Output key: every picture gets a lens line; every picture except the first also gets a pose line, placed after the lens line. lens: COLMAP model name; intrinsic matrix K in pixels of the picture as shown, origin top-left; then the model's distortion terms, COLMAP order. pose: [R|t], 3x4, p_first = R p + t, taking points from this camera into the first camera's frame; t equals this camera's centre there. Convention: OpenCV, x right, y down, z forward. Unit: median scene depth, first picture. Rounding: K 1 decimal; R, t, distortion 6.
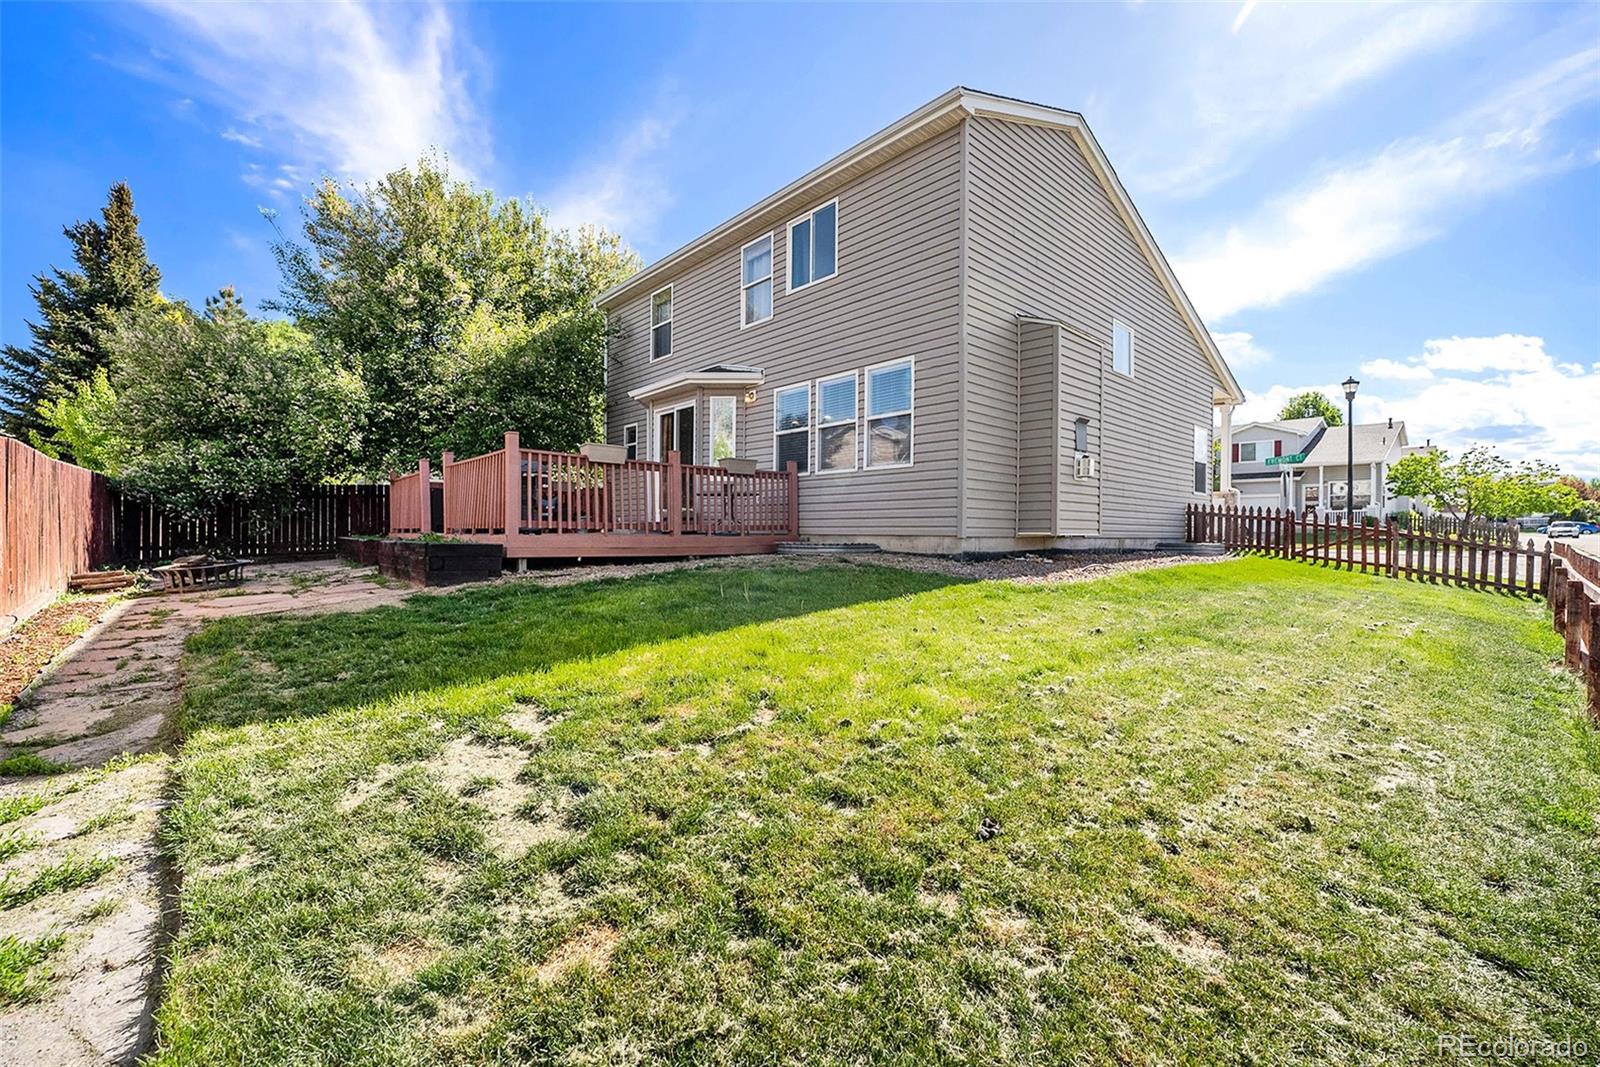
lens RADIAL K [[661.6, 0, 799.4], [0, 661.6, 533.7], [0, 0, 1]] dist [-0.021921, 0.002041]
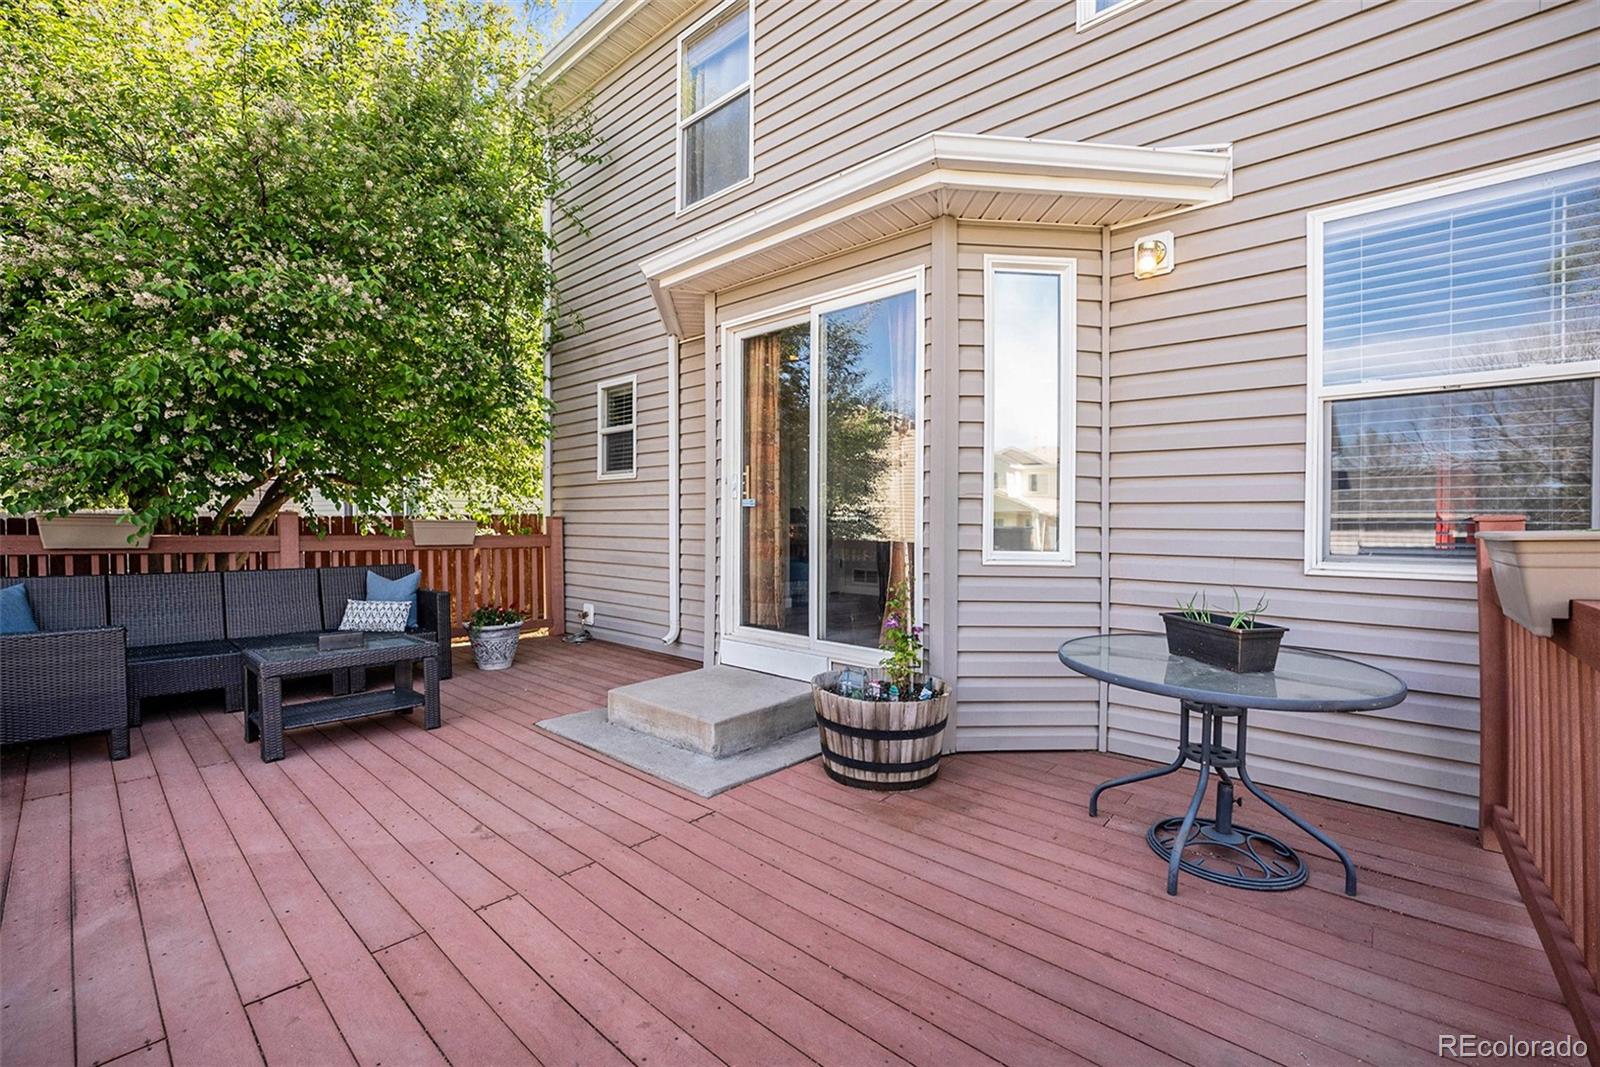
lens RADIAL K [[661.6, 0, 799.7], [0, 661.6, 525.4], [0, 0, 1]] dist [-0.021921, 0.002041]
pose [[0.994244, -0.000512, 0.107136, -0.219109], [-0.000191, 0.999979, 0.006550, -0.091816], [-0.107137, -0.006533, 0.994223, 0.685107]]
